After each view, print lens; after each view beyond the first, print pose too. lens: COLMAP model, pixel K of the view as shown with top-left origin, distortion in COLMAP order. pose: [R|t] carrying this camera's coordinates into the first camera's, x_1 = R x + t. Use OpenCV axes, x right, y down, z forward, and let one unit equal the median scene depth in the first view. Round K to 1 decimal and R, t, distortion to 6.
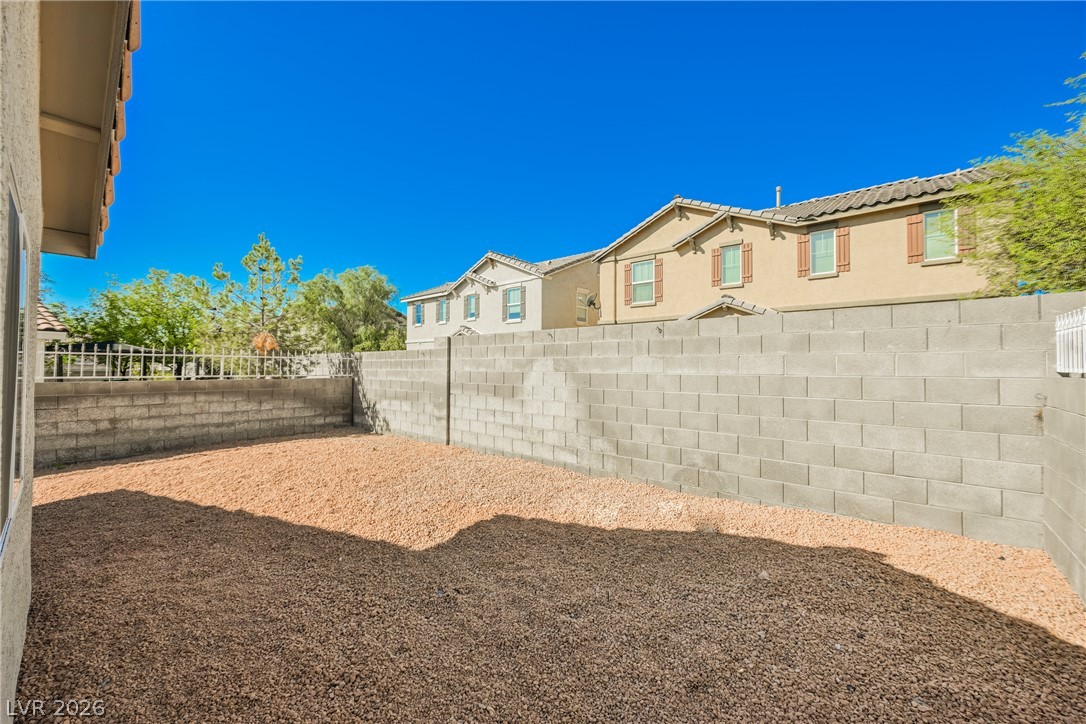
lens RADIAL K [[424.1, 0, 544.9], [0, 424.1, 364.0], [0, 0, 1]] dist [-0.000662, 0.000361]
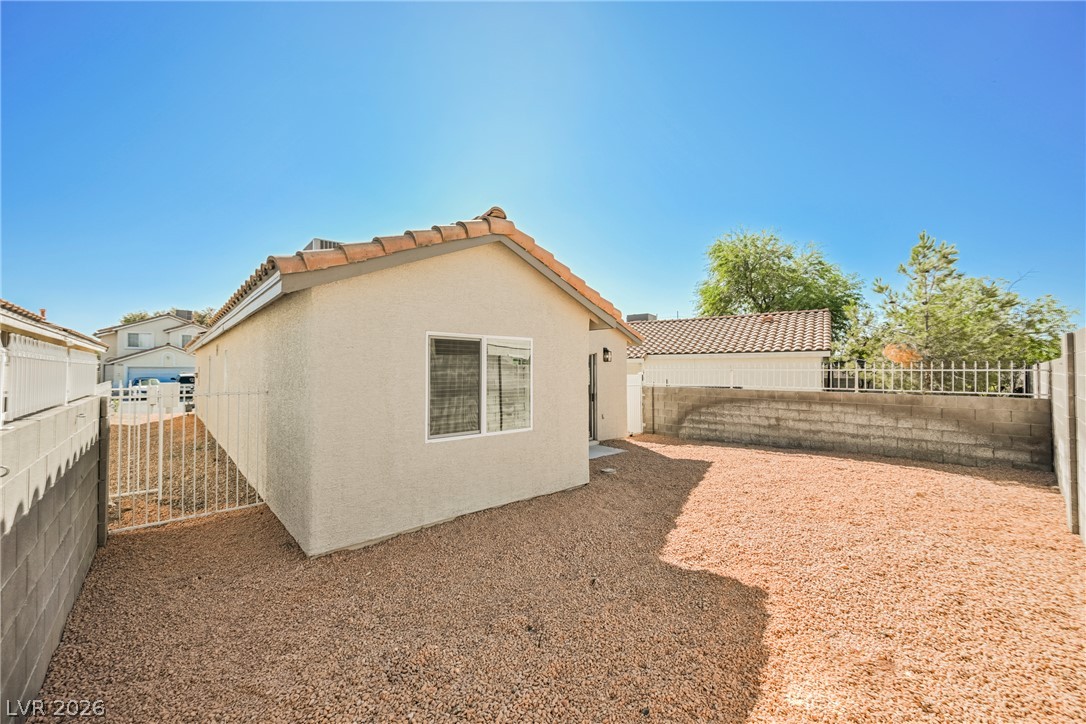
lens RADIAL K [[424.1, 0, 545.0], [0, 424.1, 361.8], [0, 0, 1]] dist [-0.000662, 0.000361]
pose [[-0.132186, -0.023969, -0.990935, 0.390586], [0.011292, 0.999606, -0.025685, -0.021710], [0.991161, -0.014585, -0.131863, 0.395647]]
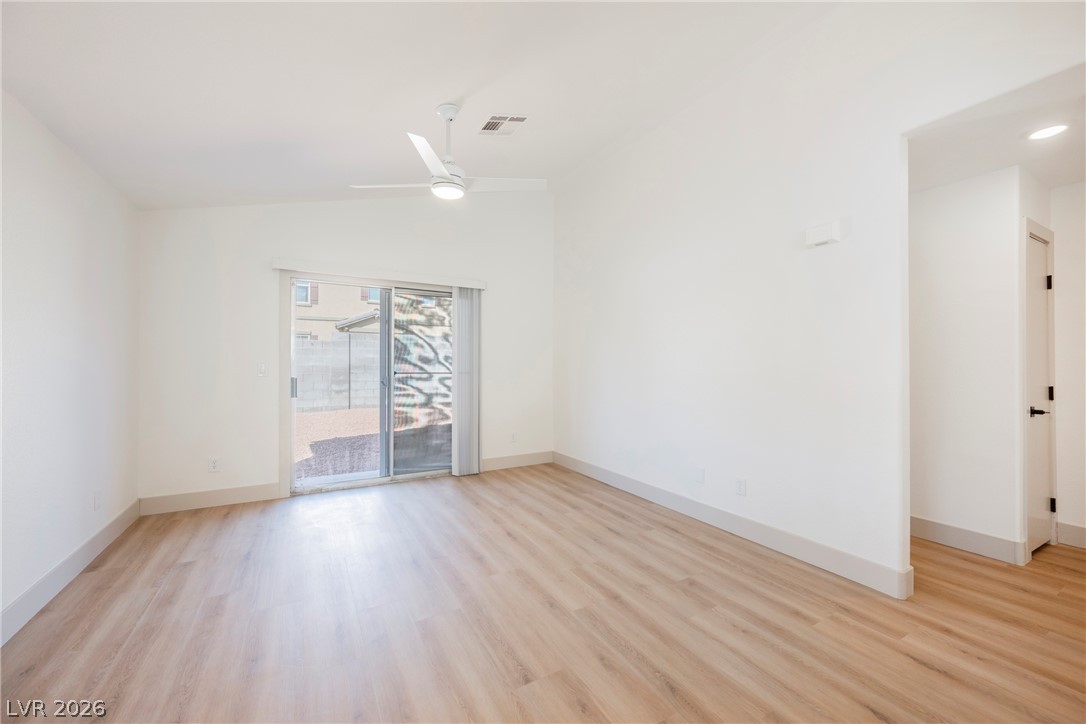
lens RADIAL K [[424.1, 0, 551.1], [0, 424.1, 365.1], [0, 0, 1]] dist [-0.000662, 0.000361]
pose [[0.329879, -0.010339, 0.943967, -1.315875], [-0.005058, 0.999906, 0.012719, 0.021134], [-0.944010, -0.008970, 0.329796, -0.108626]]
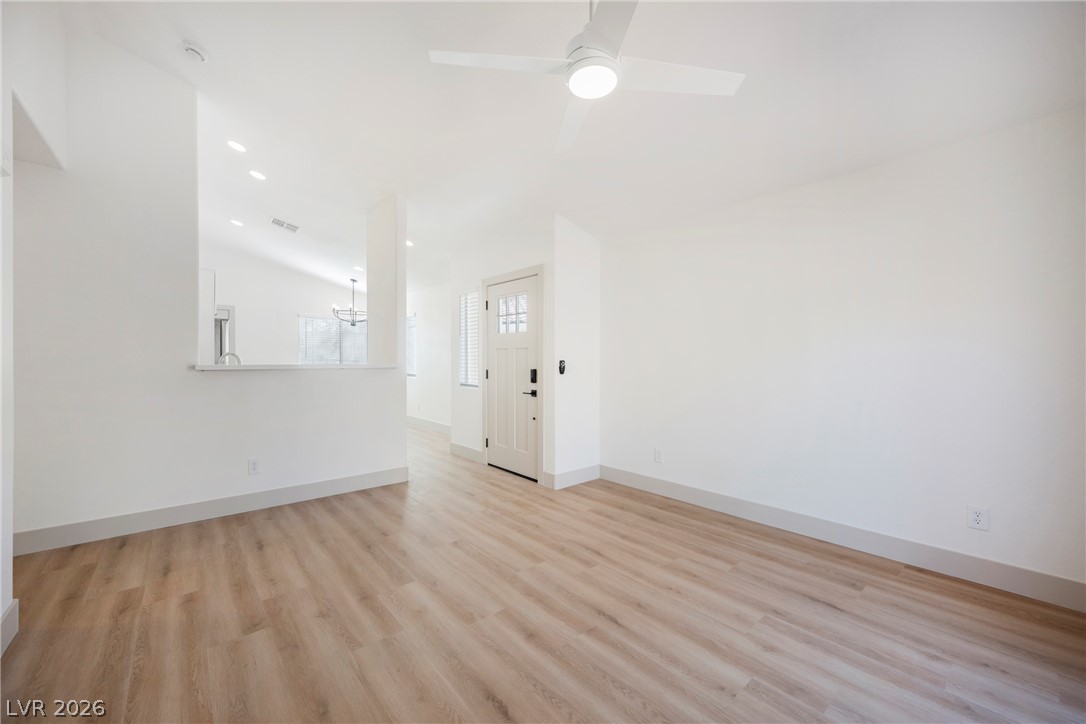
lens RADIAL K [[424.1, 0, 549.5], [0, 424.1, 362.0], [0, 0, 1]] dist [-0.000662, 0.000361]
pose [[-0.147185, -0.001753, -0.989107, -0.748982], [0.006449, 0.999975, -0.002732, 0.027830], [0.989088, -0.006780, -0.147170, 0.115341]]
